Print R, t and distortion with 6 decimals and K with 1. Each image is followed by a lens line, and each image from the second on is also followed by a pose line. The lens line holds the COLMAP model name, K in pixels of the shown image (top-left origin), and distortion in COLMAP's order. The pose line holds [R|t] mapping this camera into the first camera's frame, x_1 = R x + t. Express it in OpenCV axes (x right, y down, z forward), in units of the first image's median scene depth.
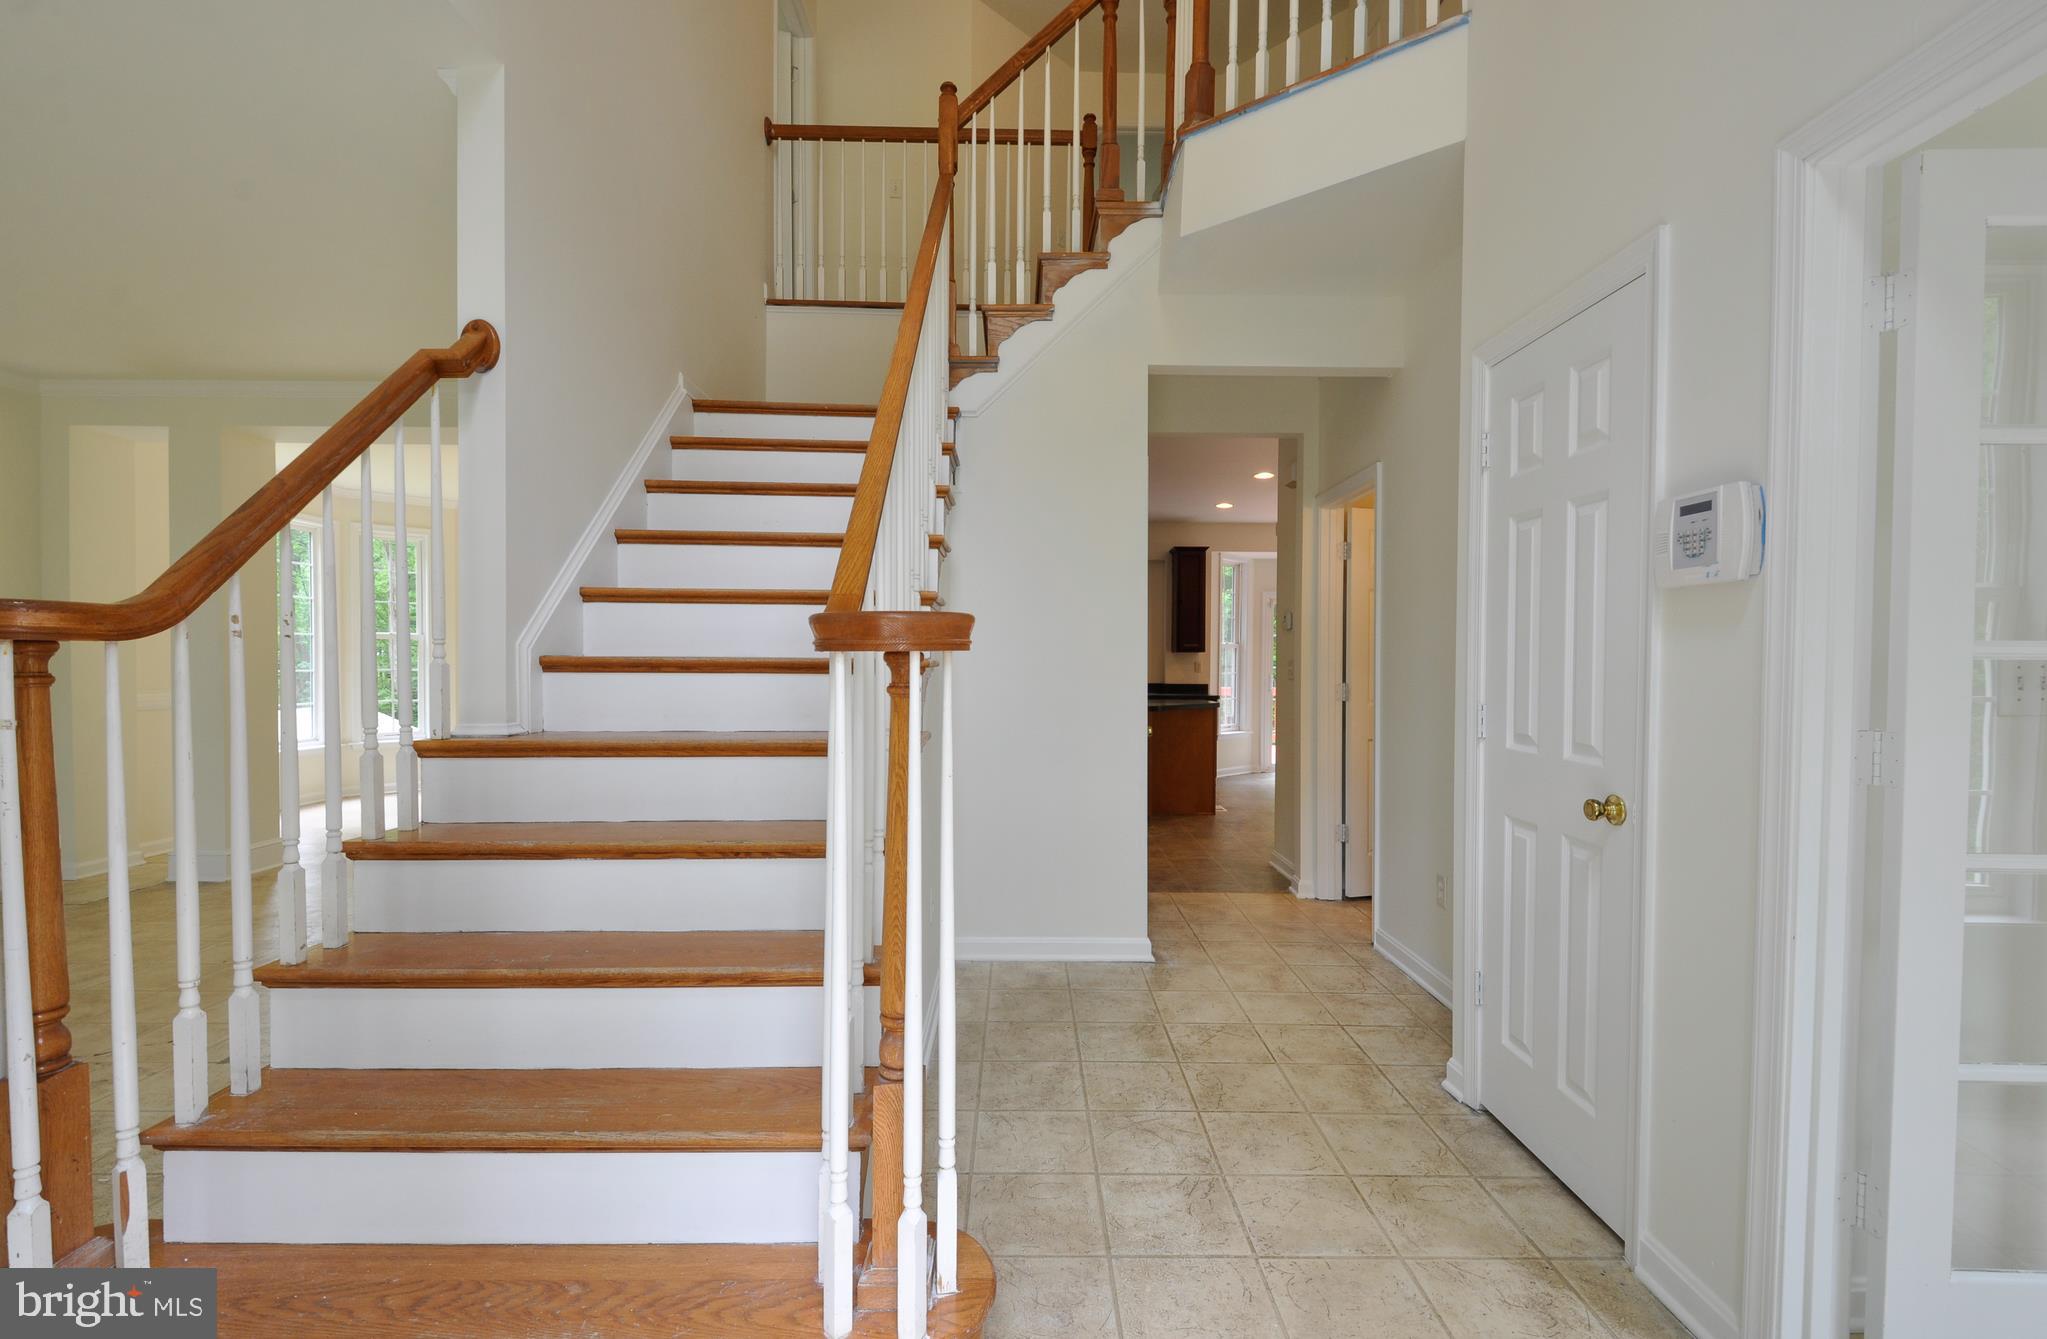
lens RADIAL K [[903.1, 0, 1025.4], [0, 903.1, 665.4], [0, 0, 1]] dist [-0.002274, -0.002067]
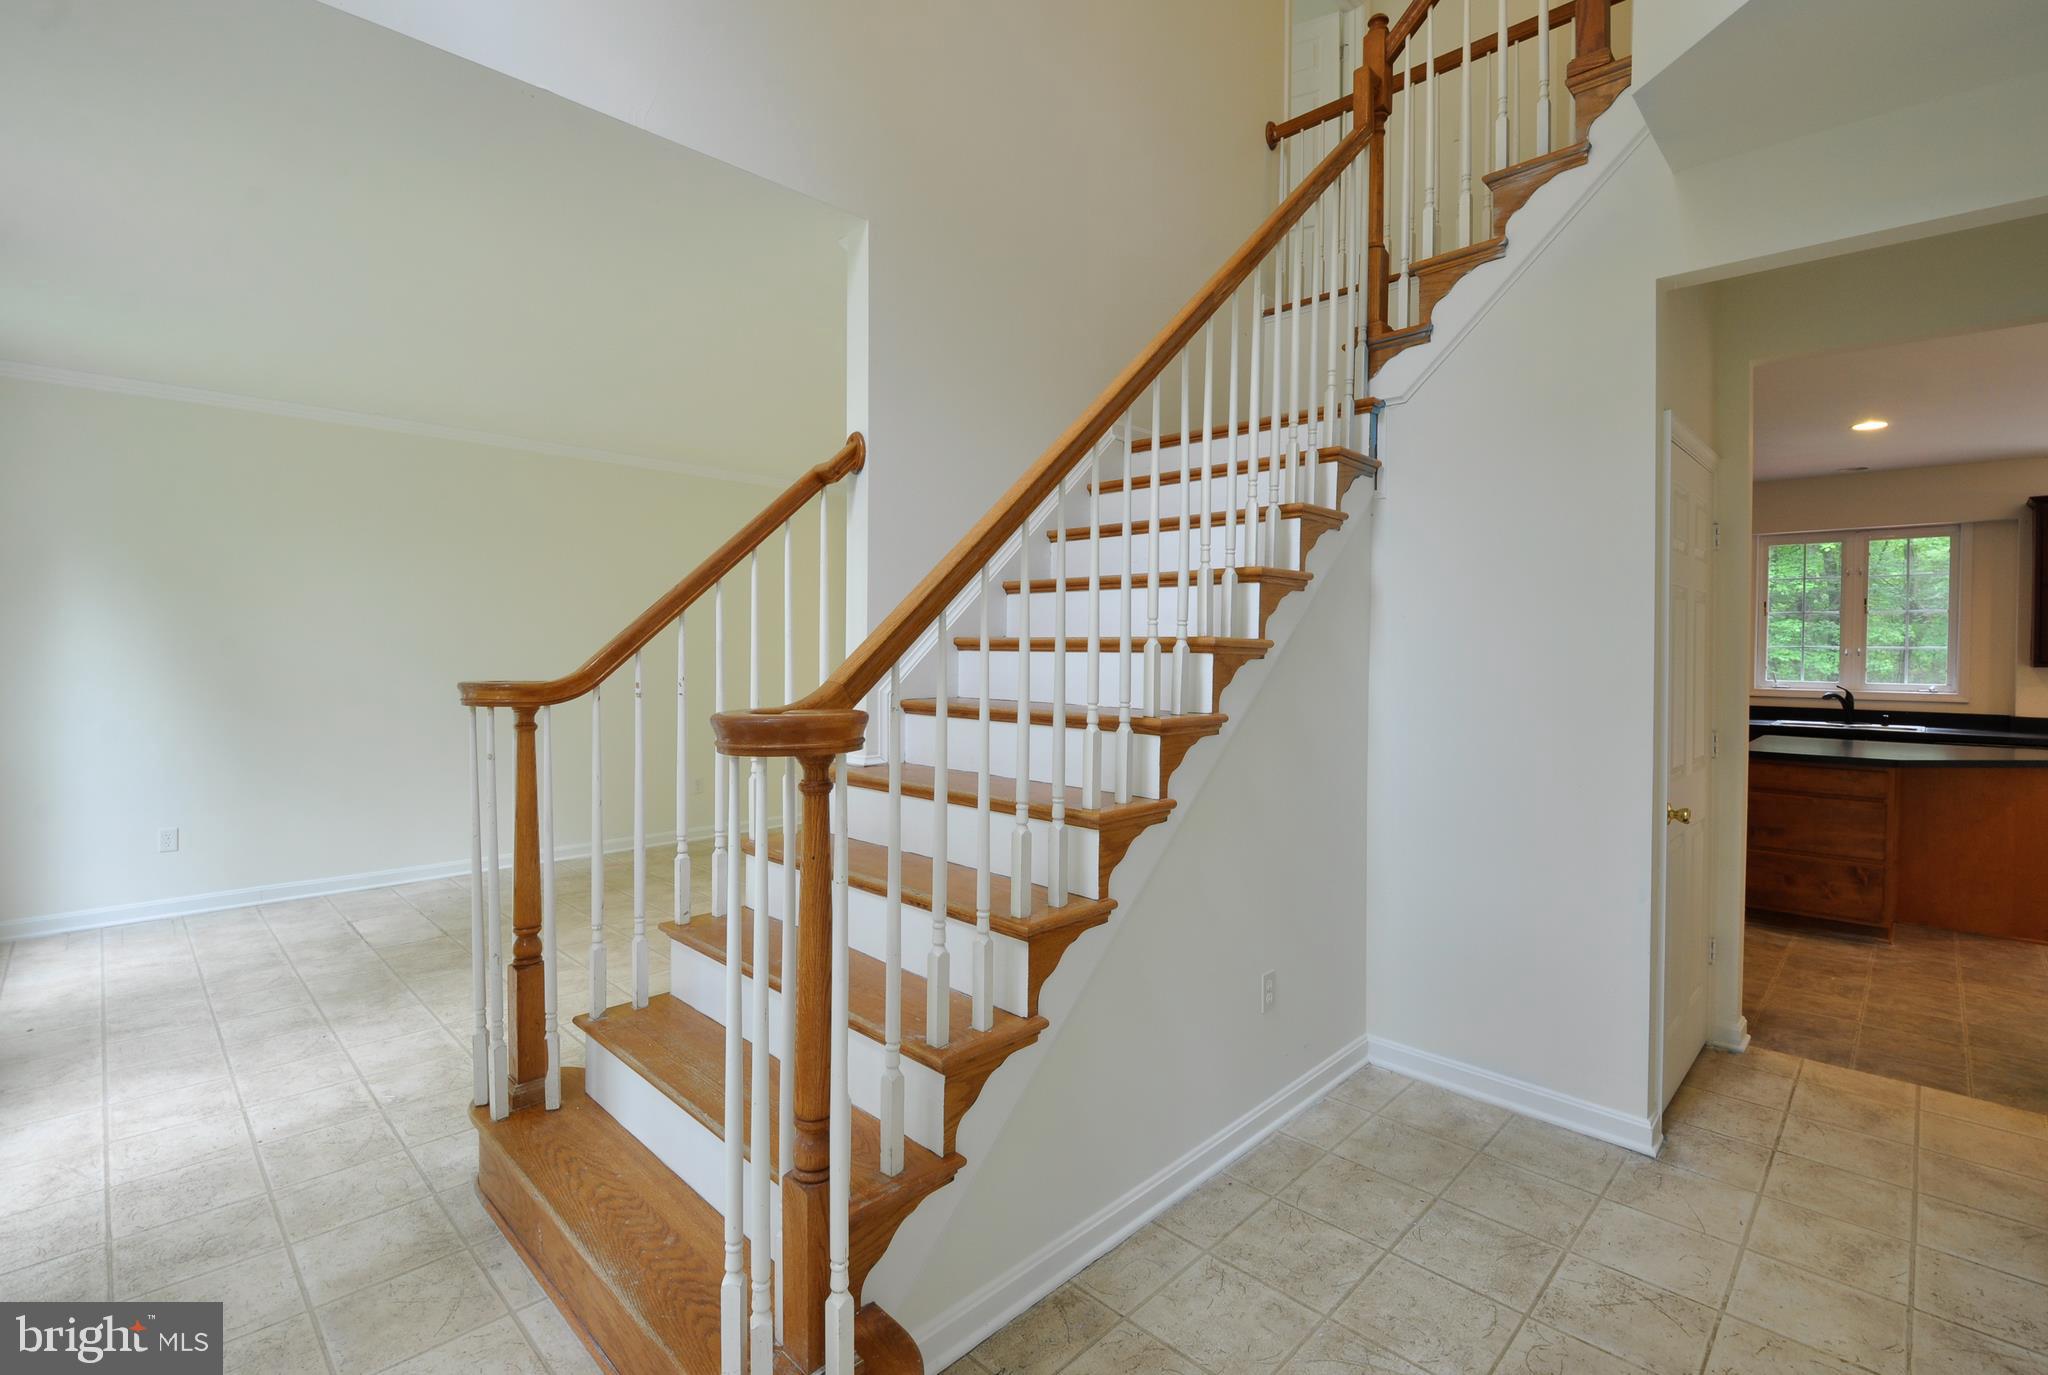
lens RADIAL K [[914.3, 0, 999.0], [0, 914.3, 656.4], [0, 0, 1]] dist [-0.009419, -0.004119]
pose [[0.703462, -0.007626, -0.710692, 0.327170], [-0.000950, 0.999931, -0.011670, -0.044943], [0.710732, 0.008884, 0.703406, 0.196652]]
